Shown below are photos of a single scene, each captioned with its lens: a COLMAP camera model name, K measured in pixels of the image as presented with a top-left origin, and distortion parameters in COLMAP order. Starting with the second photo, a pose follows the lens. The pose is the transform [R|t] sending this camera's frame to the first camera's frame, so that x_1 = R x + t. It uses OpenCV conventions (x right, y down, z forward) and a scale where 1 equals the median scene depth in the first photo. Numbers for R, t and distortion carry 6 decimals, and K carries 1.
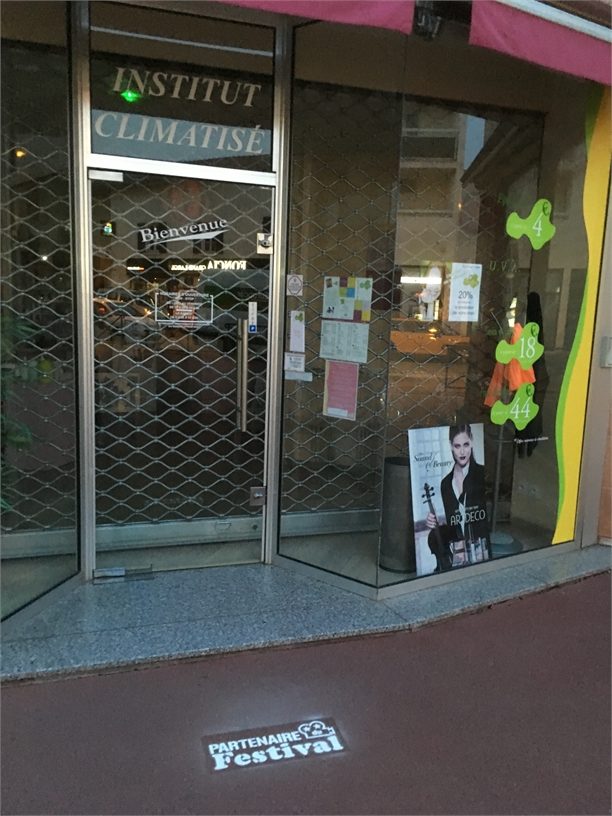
lens RADIAL K [[680.3, 0, 306.0], [0, 680.3, 408.0], [0, 0, 1]] dist [0.062506, -0.078289]
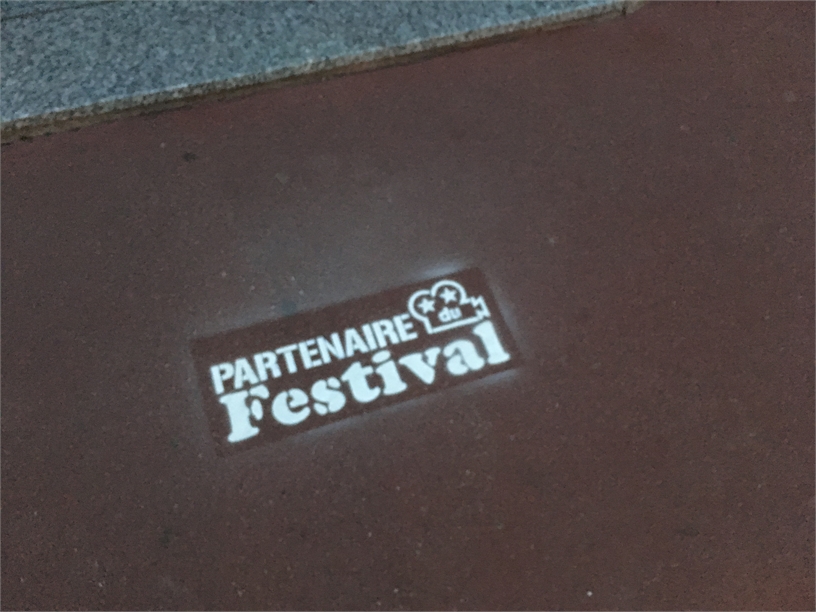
lens RADIAL K [[680.3, 0, 408.0], [0, 680.3, 306.0], [0, 0, 1]] dist [0.062506, -0.078289]
pose [[0.997927, -0.030200, 0.056825, -0.038267], [-0.024617, 0.636728, 0.770696, 0.123890], [-0.059457, -0.770497, 0.634665, 0.738449]]
